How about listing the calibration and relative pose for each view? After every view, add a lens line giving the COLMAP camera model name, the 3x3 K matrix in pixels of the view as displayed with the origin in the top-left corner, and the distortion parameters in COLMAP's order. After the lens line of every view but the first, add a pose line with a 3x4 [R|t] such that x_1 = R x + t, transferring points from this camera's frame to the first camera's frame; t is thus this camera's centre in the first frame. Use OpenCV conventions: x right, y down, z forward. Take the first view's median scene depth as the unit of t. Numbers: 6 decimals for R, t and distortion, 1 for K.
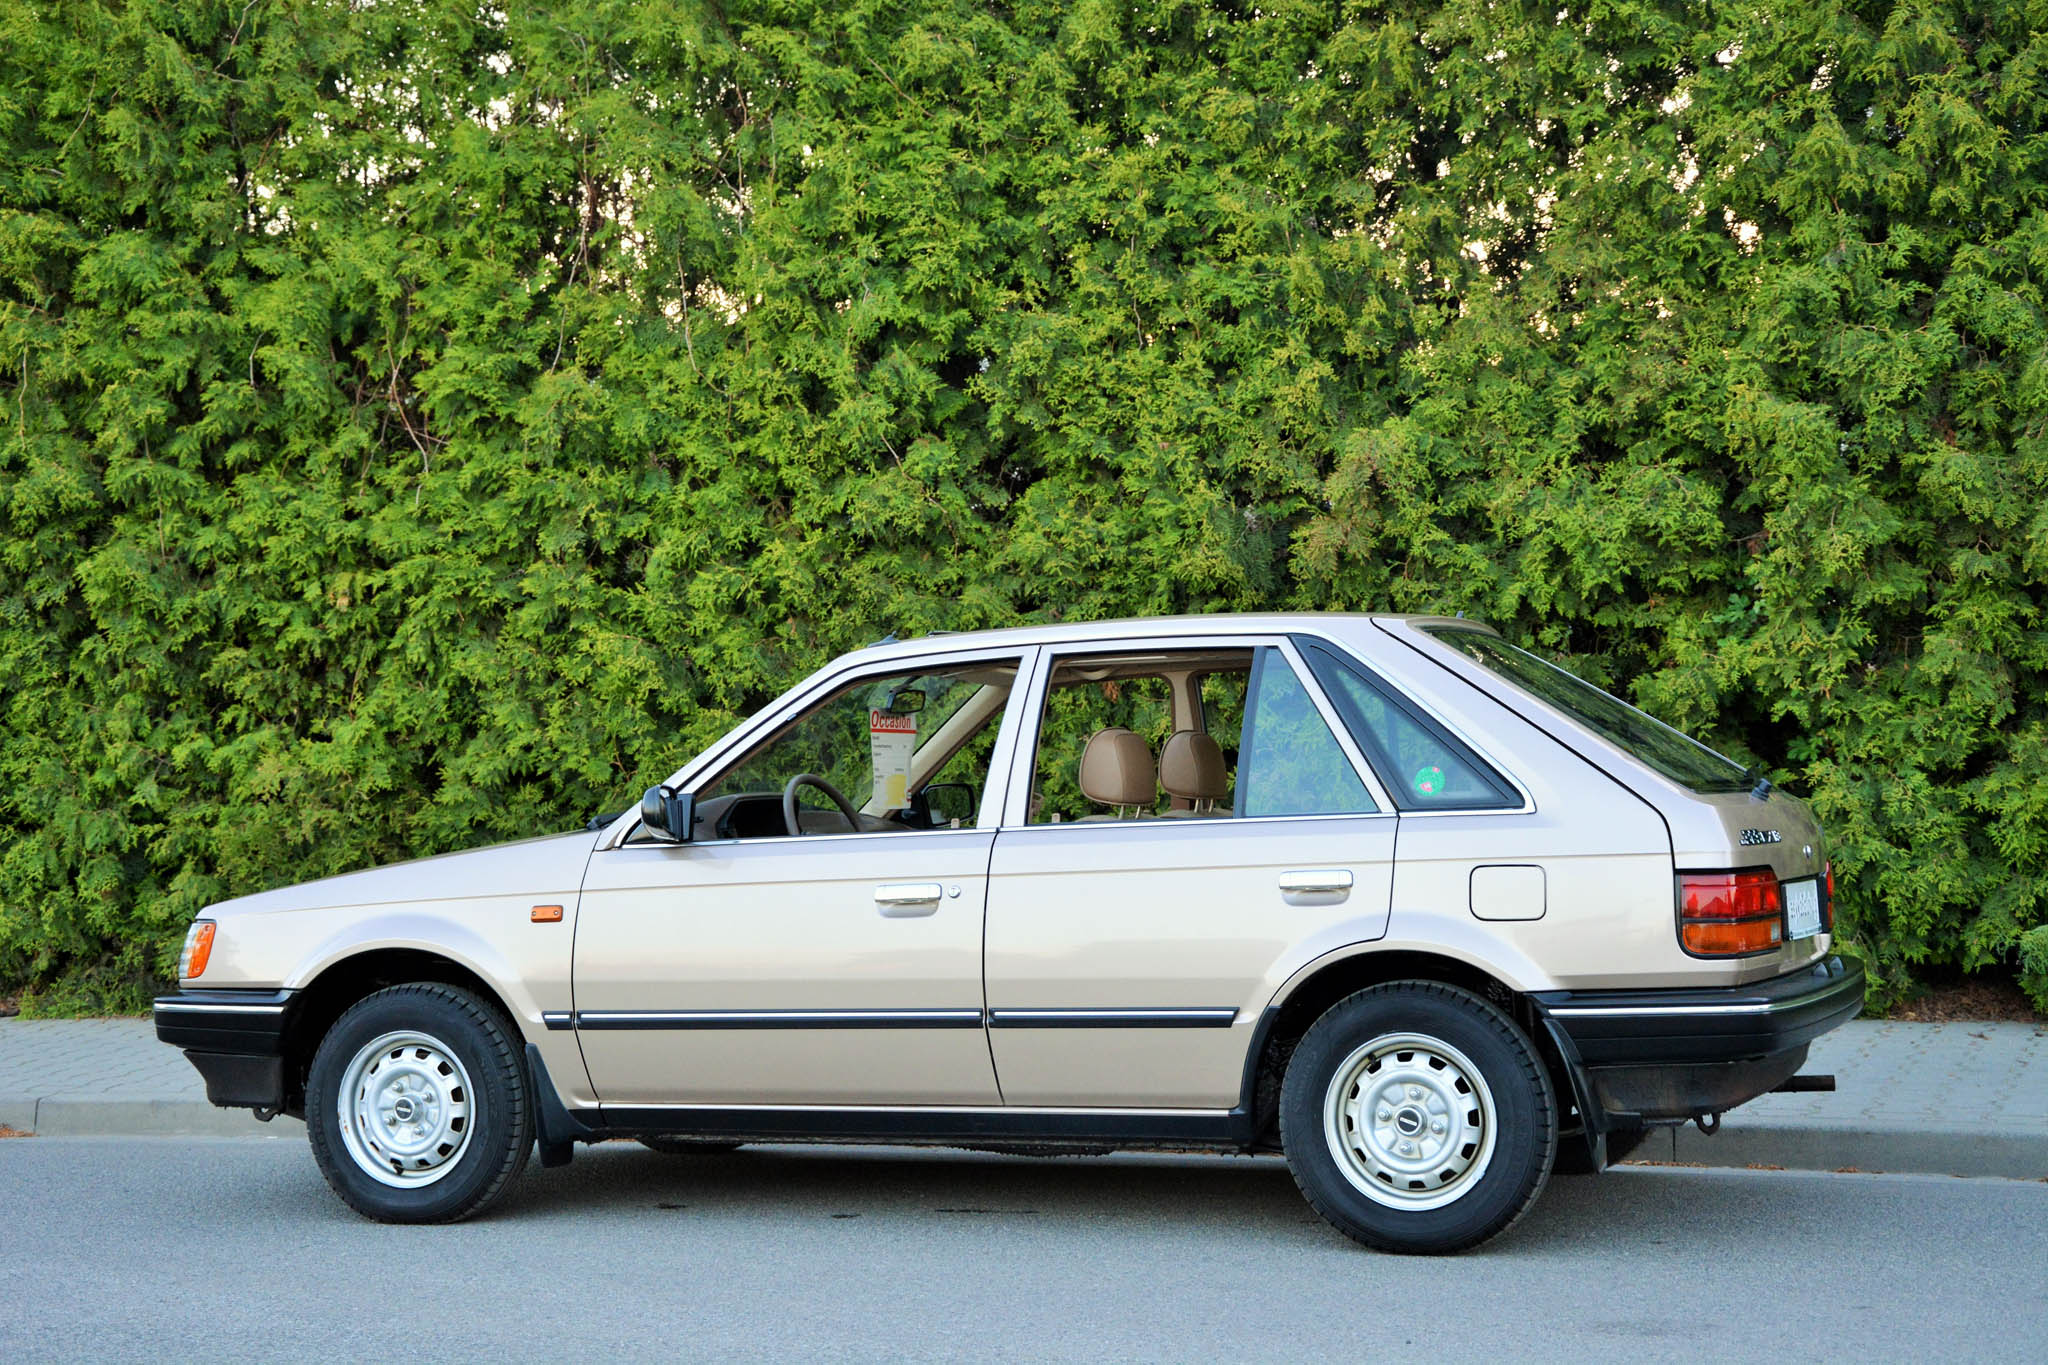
lens RADIAL K [[3085.8, 0, 1022.4], [0, 3085.8, 677.8], [0, 0, 1]] dist [0.214022, 0.000000]
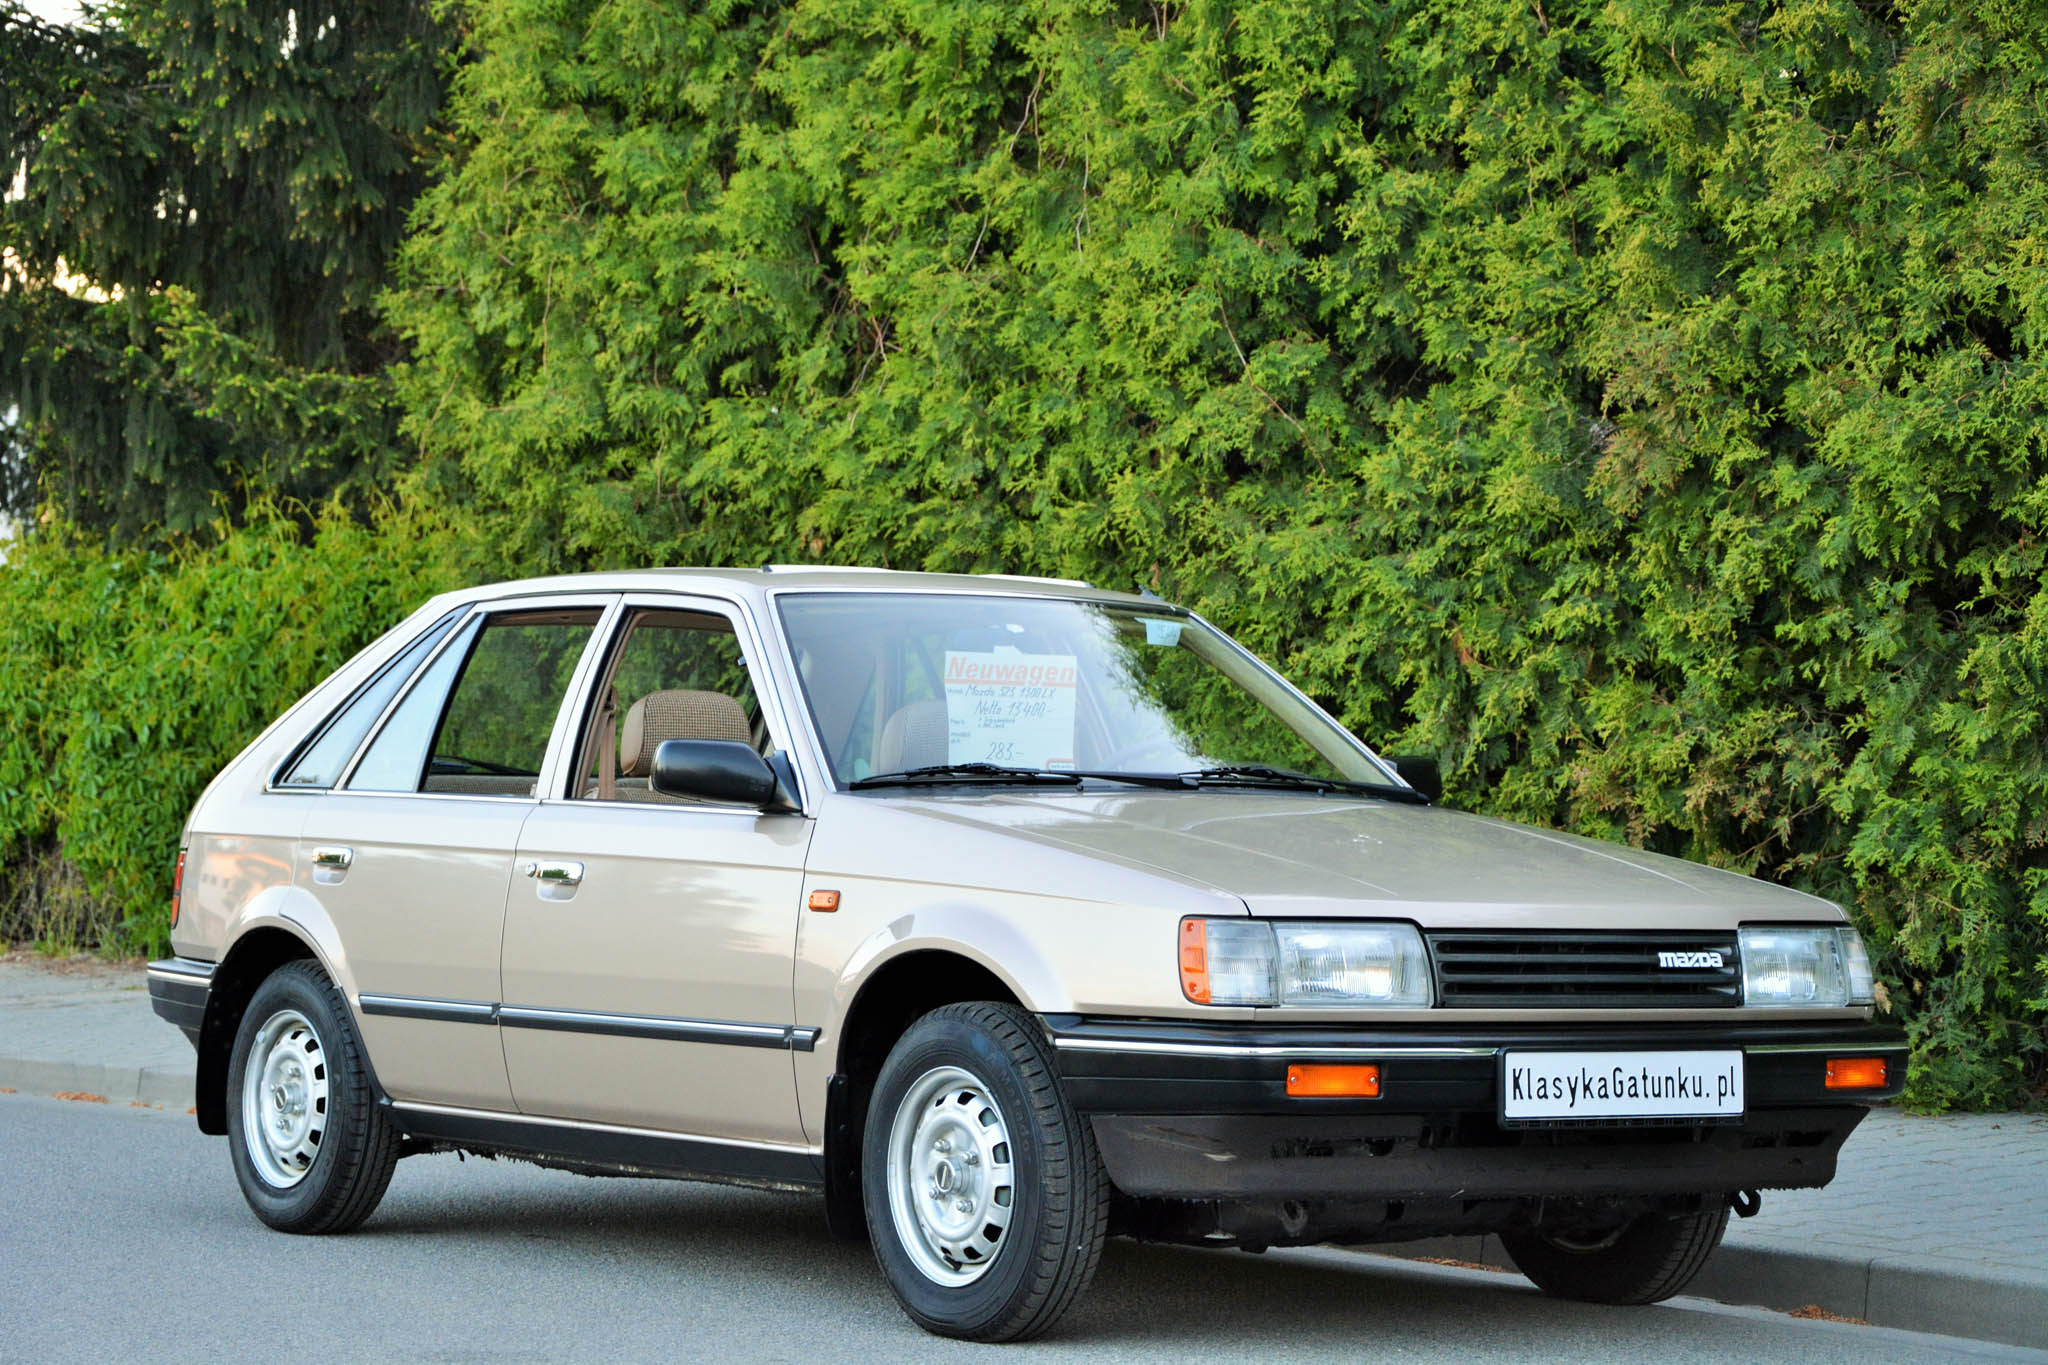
lens RADIAL K [[4440.7, 0, 1008.6], [0, 4440.7, 686.4], [0, 0, 1]] dist [0.496907, 0.000000]
pose [[0.842782, 0.015427, -0.538033, 0.594038], [-0.010699, 0.999872, 0.011911, -0.001186], [0.538148, -0.004282, 0.842839, -0.005550]]
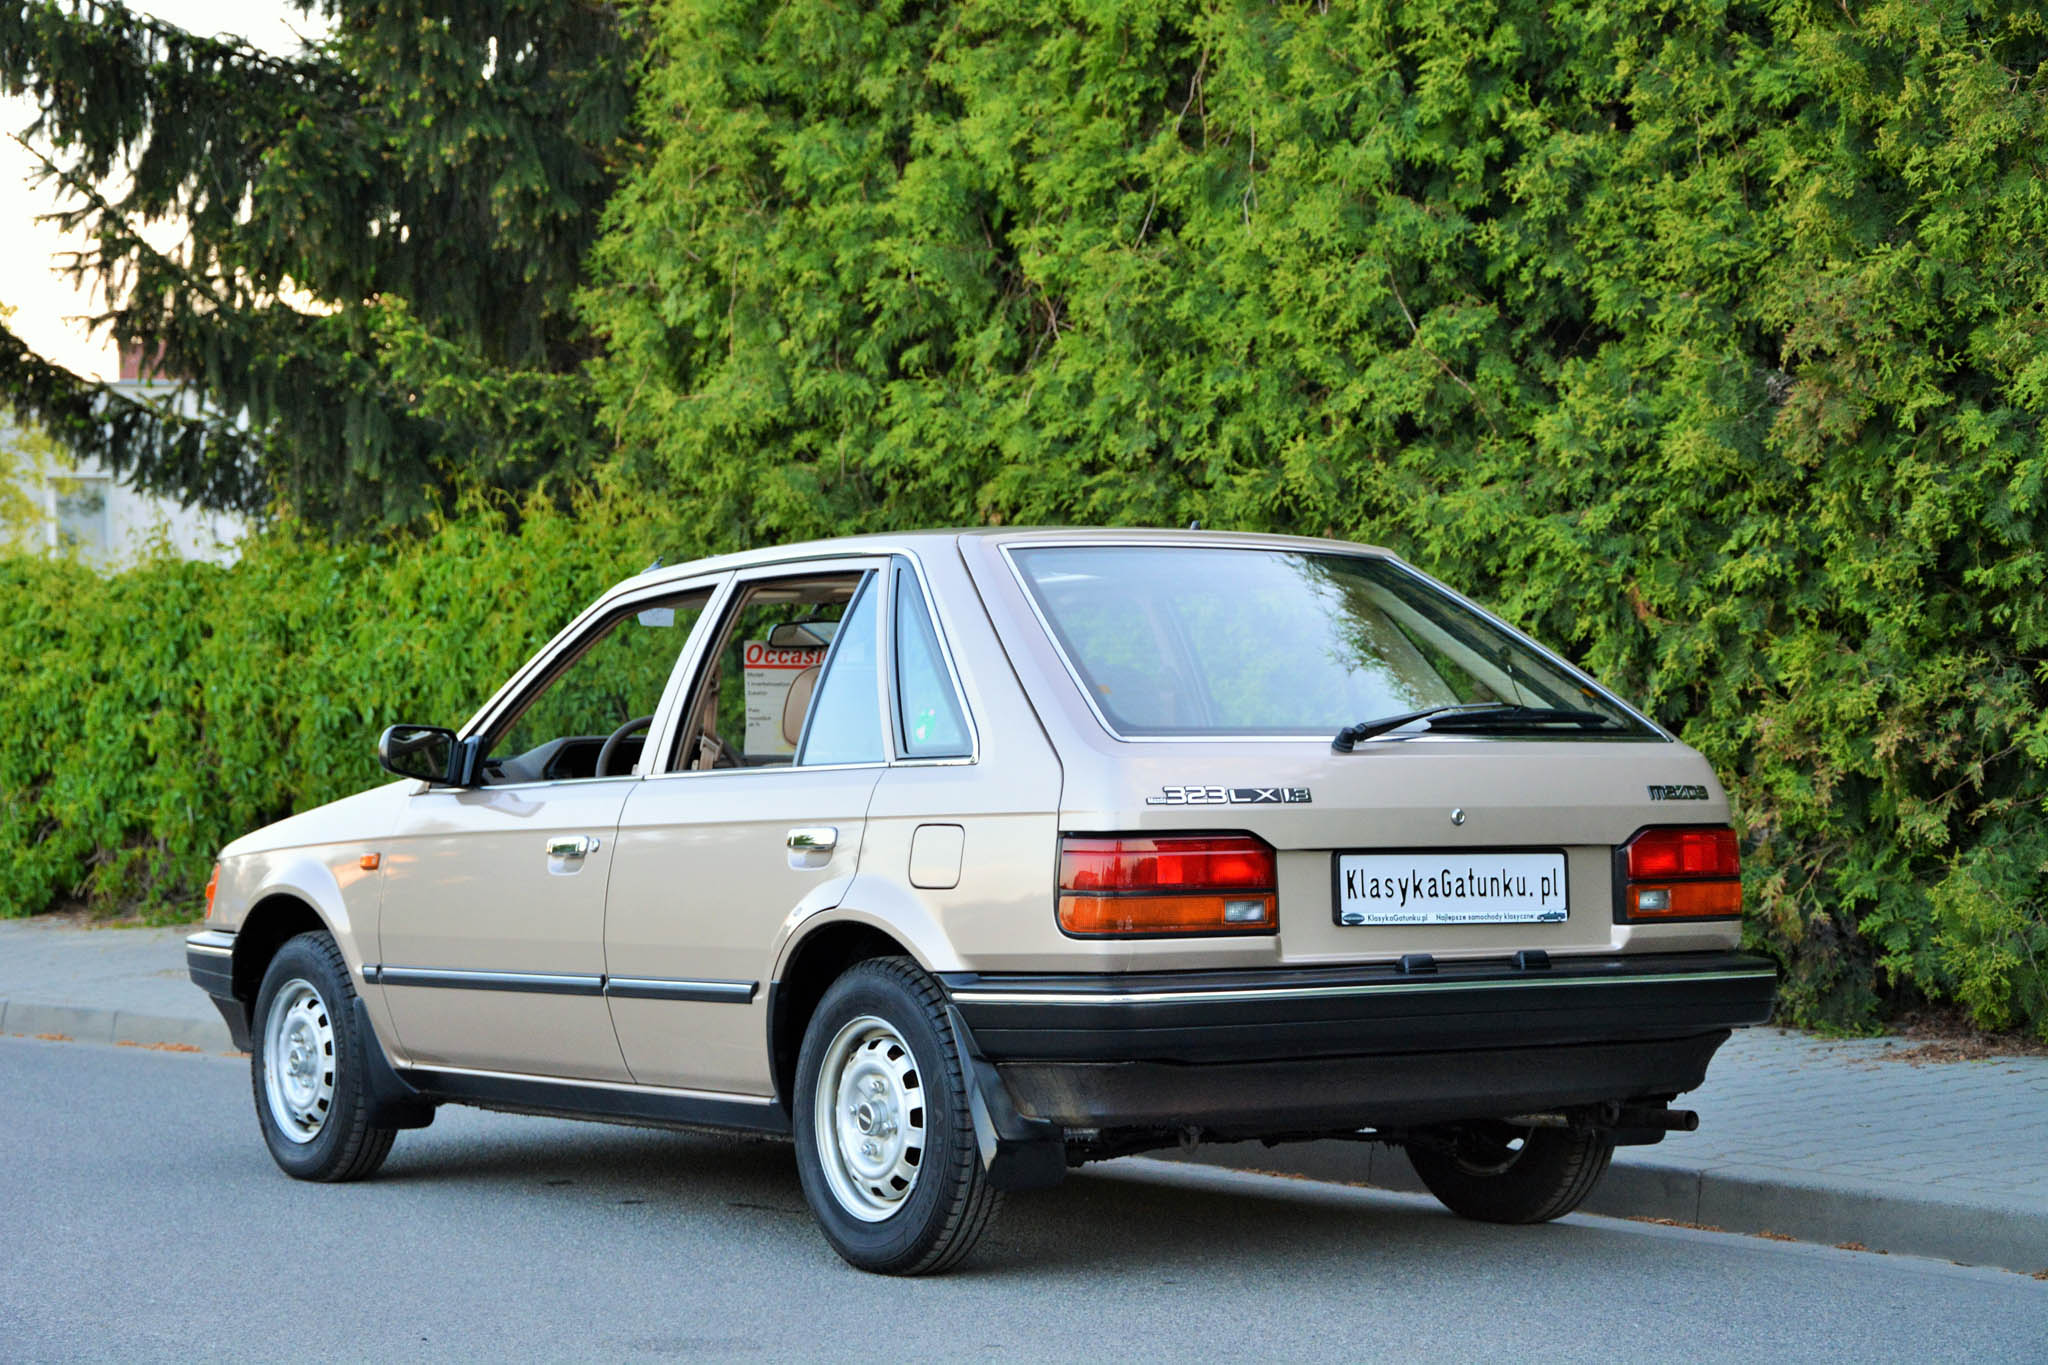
lens RADIAL K [[4073.8, 0, 1037.0], [0, 4073.8, 682.7], [0, 0, 1]] dist [0.390122, 0.000000]
pose [[0.825982, -0.000147, -0.563696, 0.544298], [0.013024, 0.999738, 0.018822, 0.000177], [0.563546, -0.022888, 0.825768, 0.057566]]
